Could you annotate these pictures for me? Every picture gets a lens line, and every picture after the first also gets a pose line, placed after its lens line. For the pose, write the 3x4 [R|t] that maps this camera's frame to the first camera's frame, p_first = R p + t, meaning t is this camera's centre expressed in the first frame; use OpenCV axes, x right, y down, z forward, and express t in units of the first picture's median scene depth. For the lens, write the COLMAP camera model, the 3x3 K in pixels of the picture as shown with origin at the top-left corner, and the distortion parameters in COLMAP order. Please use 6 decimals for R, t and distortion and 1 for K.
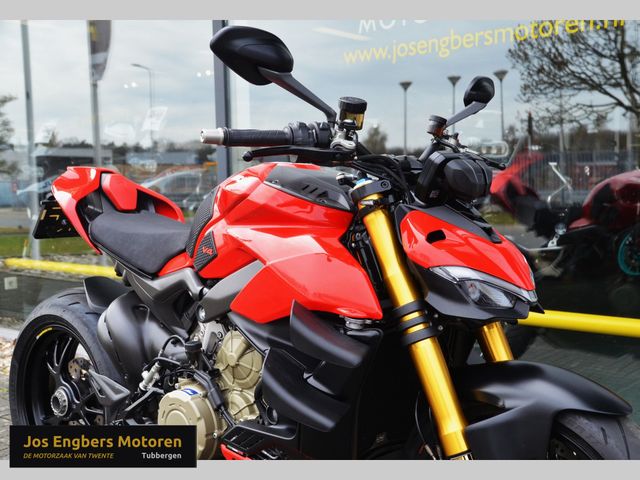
lens RADIAL K [[794.7, 0, 348.3], [0, 794.7, 241.5], [0, 0, 1]] dist [-0.016513, 0.018325]
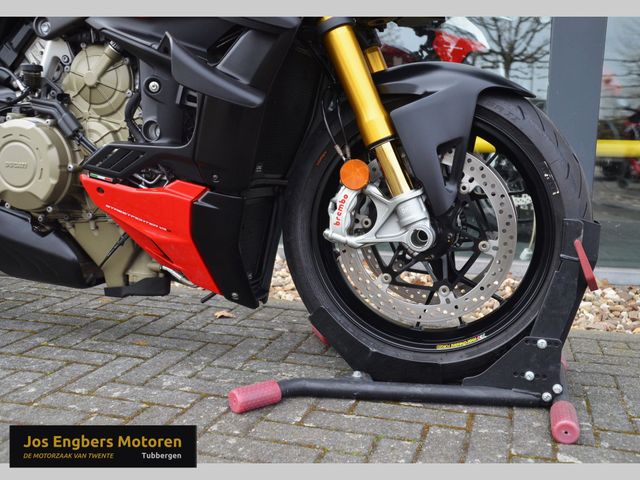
lens RADIAL K [[651.3, 0, 347.9], [0, 651.3, 242.2], [0, 0, 1]] dist [-0.116295, 0.225207]
pose [[0.898825, -0.030045, 0.437277, -0.203748], [-0.010535, 0.995879, 0.090080, 0.258646], [-0.438181, -0.085572, 0.894804, 0.234087]]
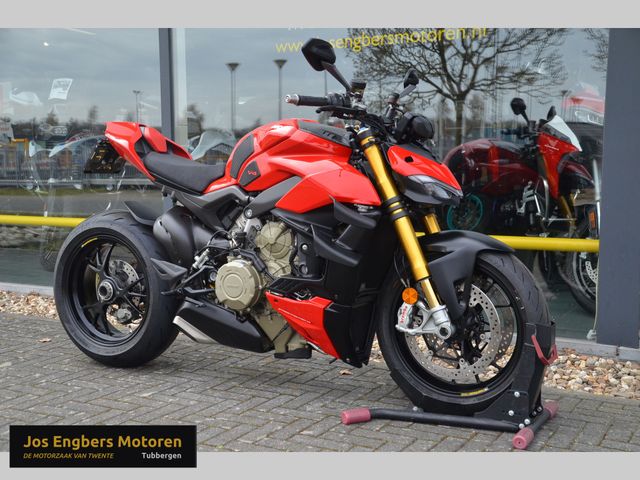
lens RADIAL K [[788.1, 0, 320.0], [0, 788.1, 240.0], [0, 0, 1]] dist [0.028636, 0.055677]
pose [[0.980341, -0.003587, 0.197276, -0.362476], [-0.000658, 0.999770, 0.021450, 0.113485], [-0.197308, -0.021158, 0.980113, -0.582871]]
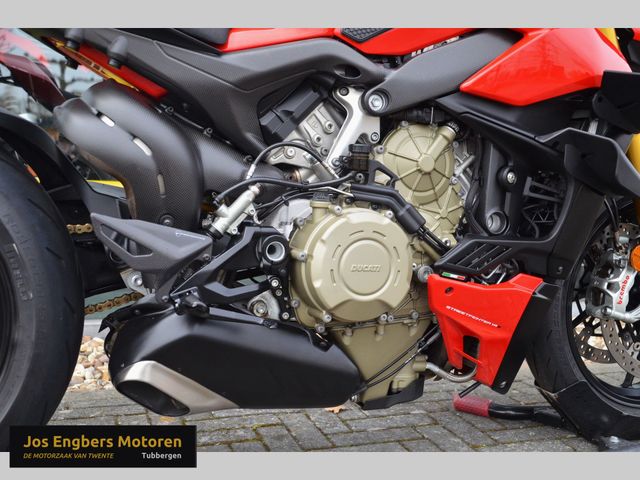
lens RADIAL K [[737.6, 0, 320.0], [0, 737.6, 240.0], [0, 0, 1]] dist [-0.016620, -0.006856]
pose [[0.487015, -0.049760, 0.871975, -0.805726], [0.010519, 0.998637, 0.051113, 0.183280], [-0.873330, -0.015720, 0.486874, 0.739984]]
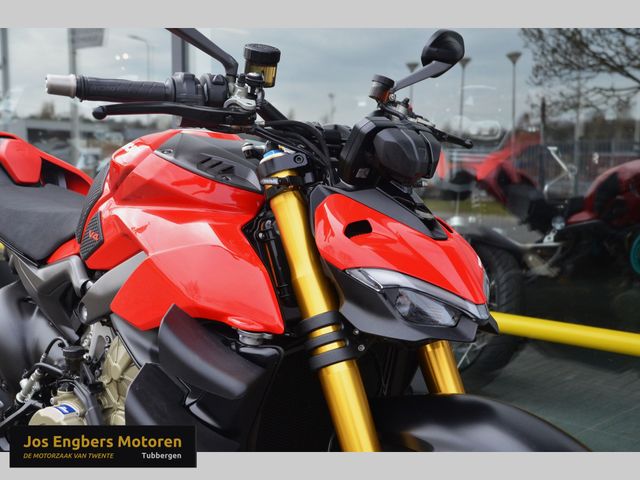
lens RADIAL K [[819.6, 0, 320.0], [0, 819.6, 240.0], [0, 0, 1]] dist [-0.009232, 0.554064]
pose [[0.998659, 0.035918, -0.037271, 0.085703], [-0.035326, 0.999241, 0.016430, -0.005782], [0.037833, -0.015091, 0.999170, 0.176582]]
